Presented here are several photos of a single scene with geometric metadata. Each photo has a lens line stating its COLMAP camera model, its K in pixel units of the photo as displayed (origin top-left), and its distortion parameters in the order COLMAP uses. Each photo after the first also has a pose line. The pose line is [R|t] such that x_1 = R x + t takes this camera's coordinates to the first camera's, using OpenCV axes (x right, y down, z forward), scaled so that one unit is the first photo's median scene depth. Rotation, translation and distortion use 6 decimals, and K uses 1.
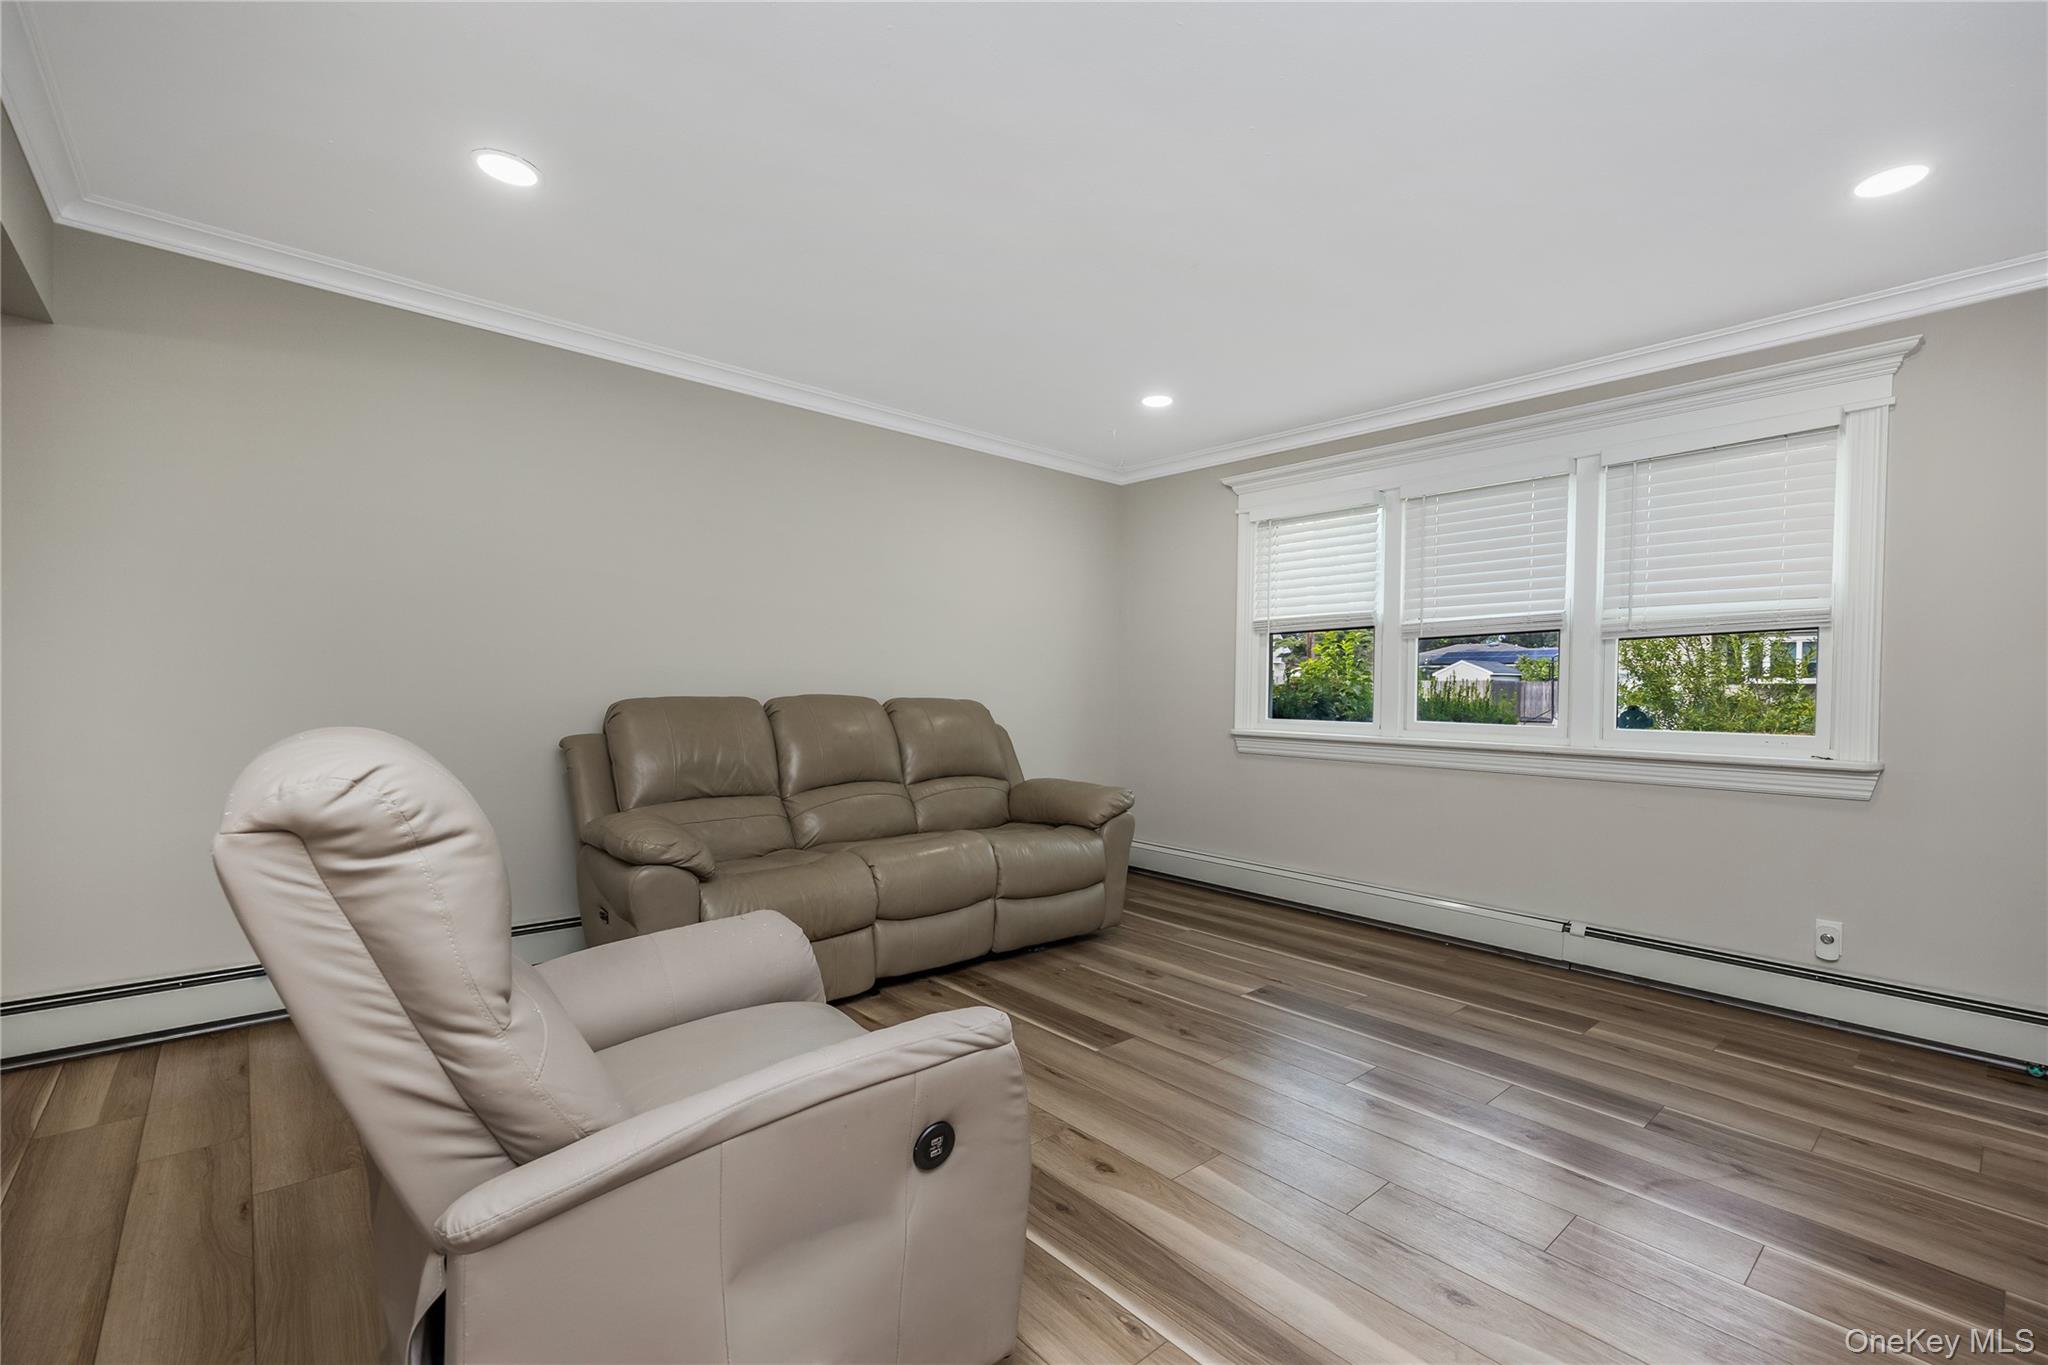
lens RADIAL K [[822.0, 0, 996.7], [0, 822.0, 694.8], [0, 0, 1]] dist [-0.001160, 0.000180]
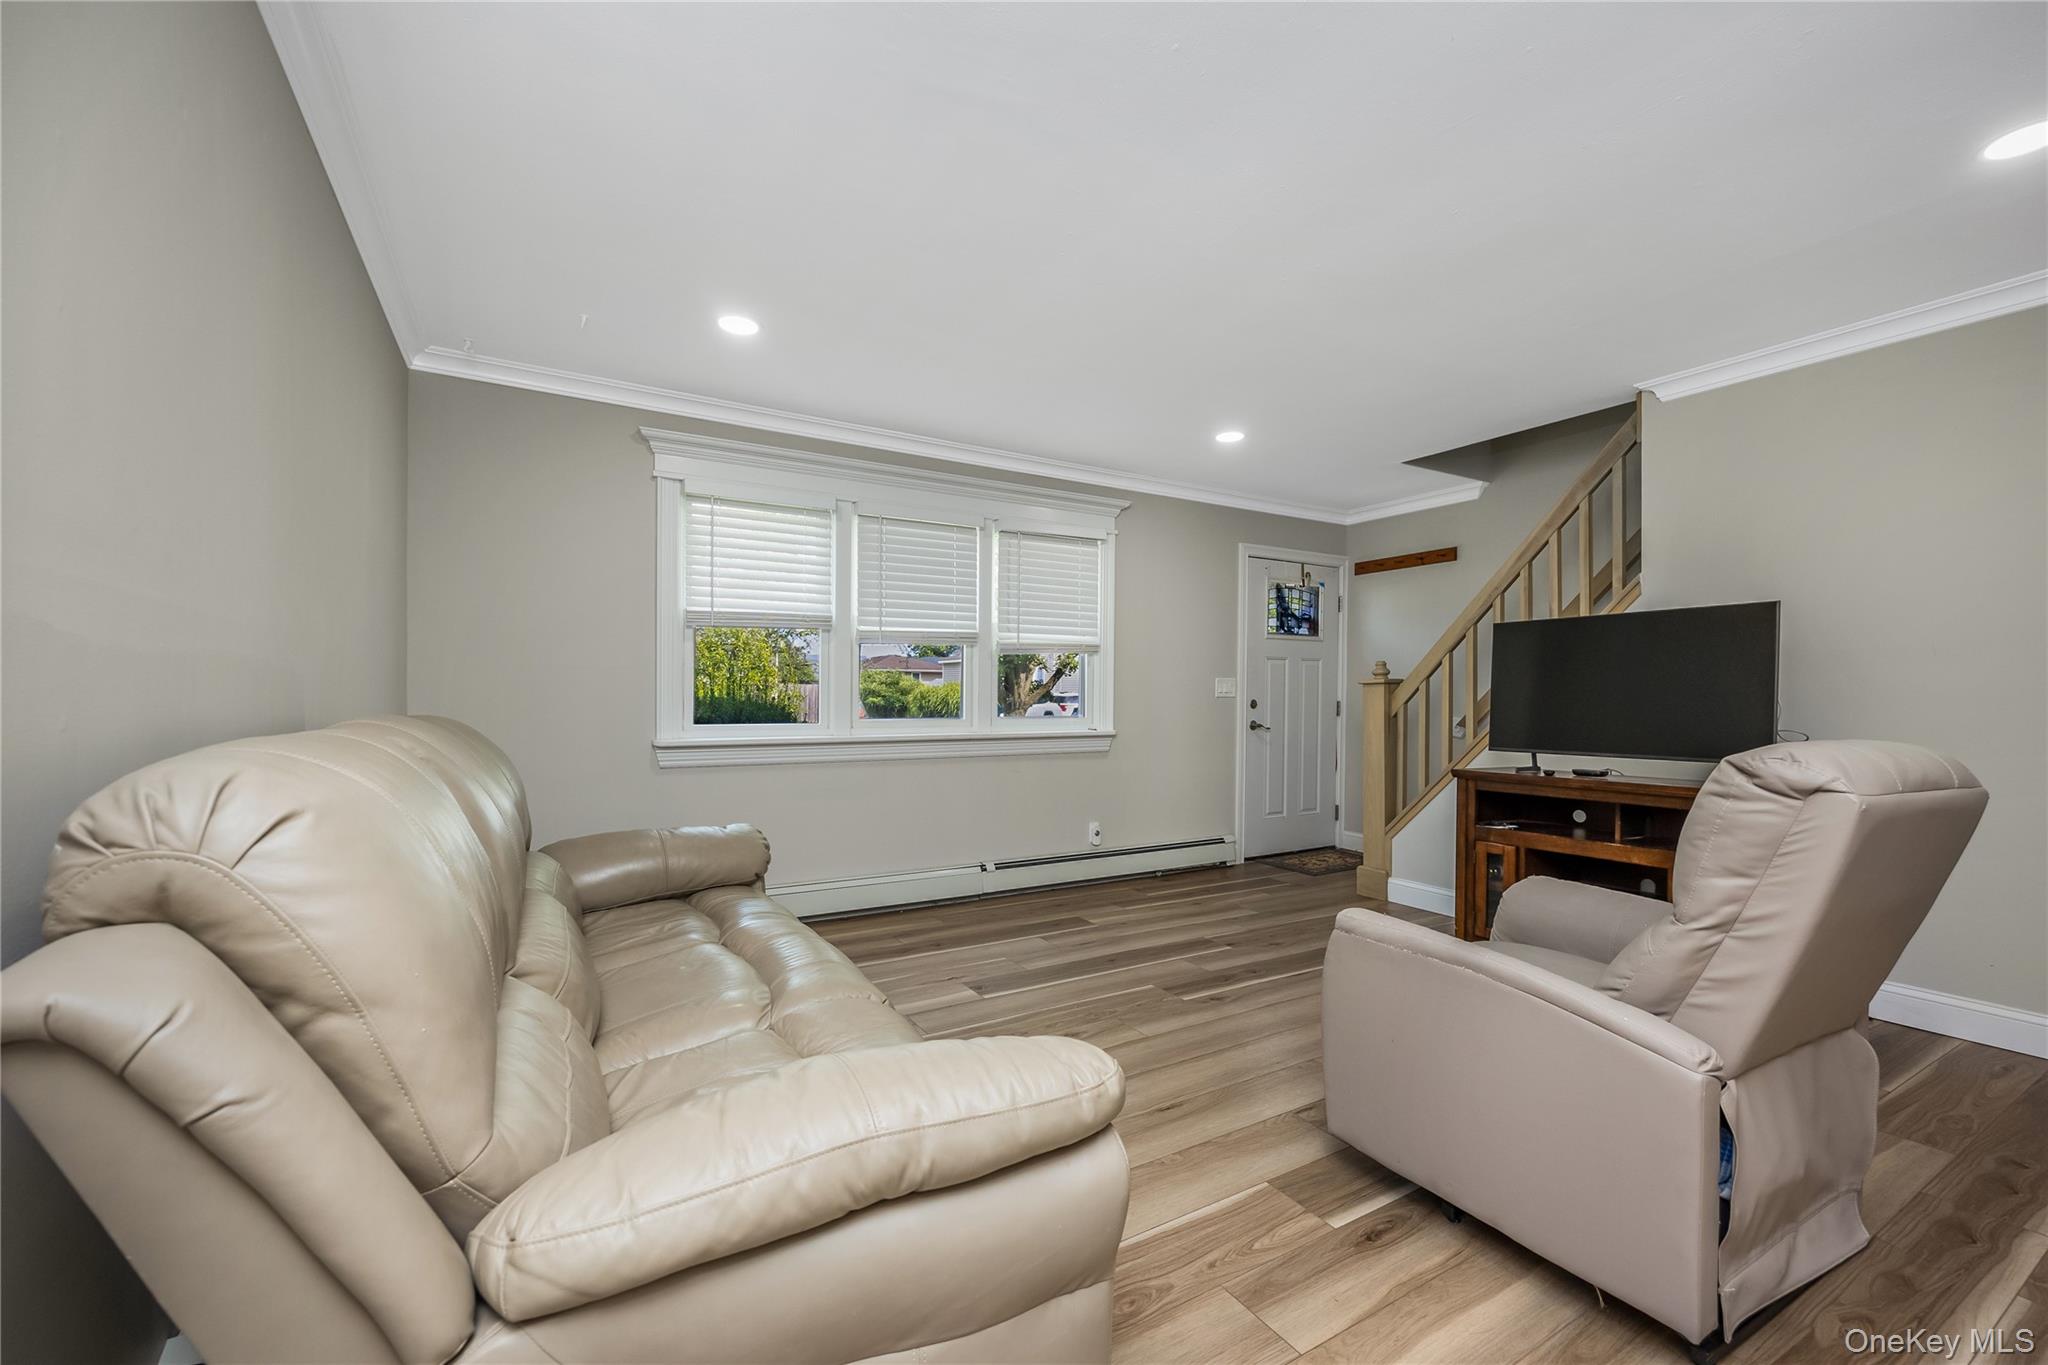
lens RADIAL K [[822.0, 0, 1021.2], [0, 822.0, 694.9], [0, 0, 1]] dist [-0.001160, 0.000180]
pose [[0.202804, -0.013794, 0.979122, -0.611250], [0.006430, 0.999898, 0.012754, -0.015799], [-0.979198, 0.003709, 0.202872, 0.679023]]
